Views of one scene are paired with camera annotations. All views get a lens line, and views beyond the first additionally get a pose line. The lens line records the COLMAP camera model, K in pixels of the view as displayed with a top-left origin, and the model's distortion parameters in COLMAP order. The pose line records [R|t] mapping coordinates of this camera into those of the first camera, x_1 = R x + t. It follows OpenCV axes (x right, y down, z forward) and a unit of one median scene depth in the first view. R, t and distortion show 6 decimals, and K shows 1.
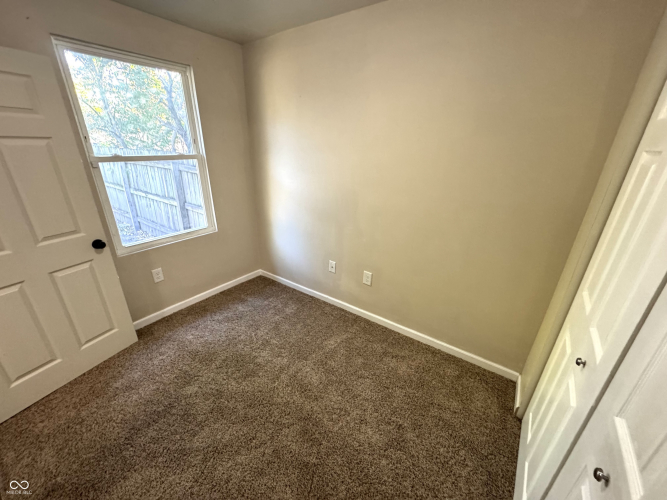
lens RADIAL K [[267.0, 0, 333.5], [0, 267.0, 250.0], [0, 0, 1]] dist [-0.003260, 0.000843]
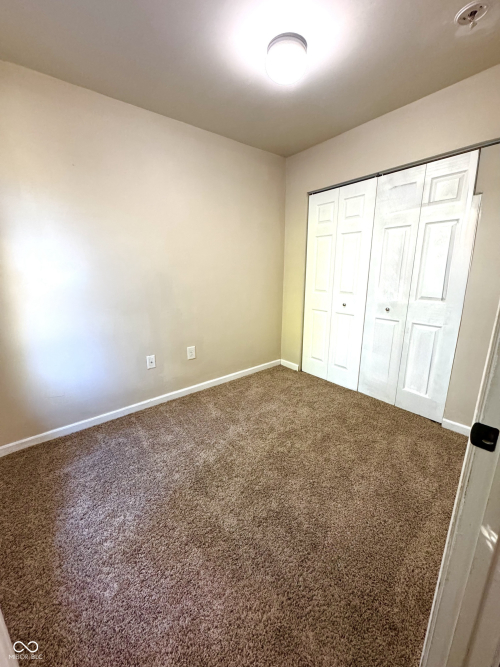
lens RADIAL K [[267.0, 0, 251.1], [0, 267.0, 333.3], [0, 0, 1]] dist [-0.003260, 0.000843]
pose [[0.257256, -0.253944, 0.932380, -0.810548], [0.371556, 0.916675, 0.147149, -0.037936], [-0.892057, 0.308576, 0.330174, 0.400063]]
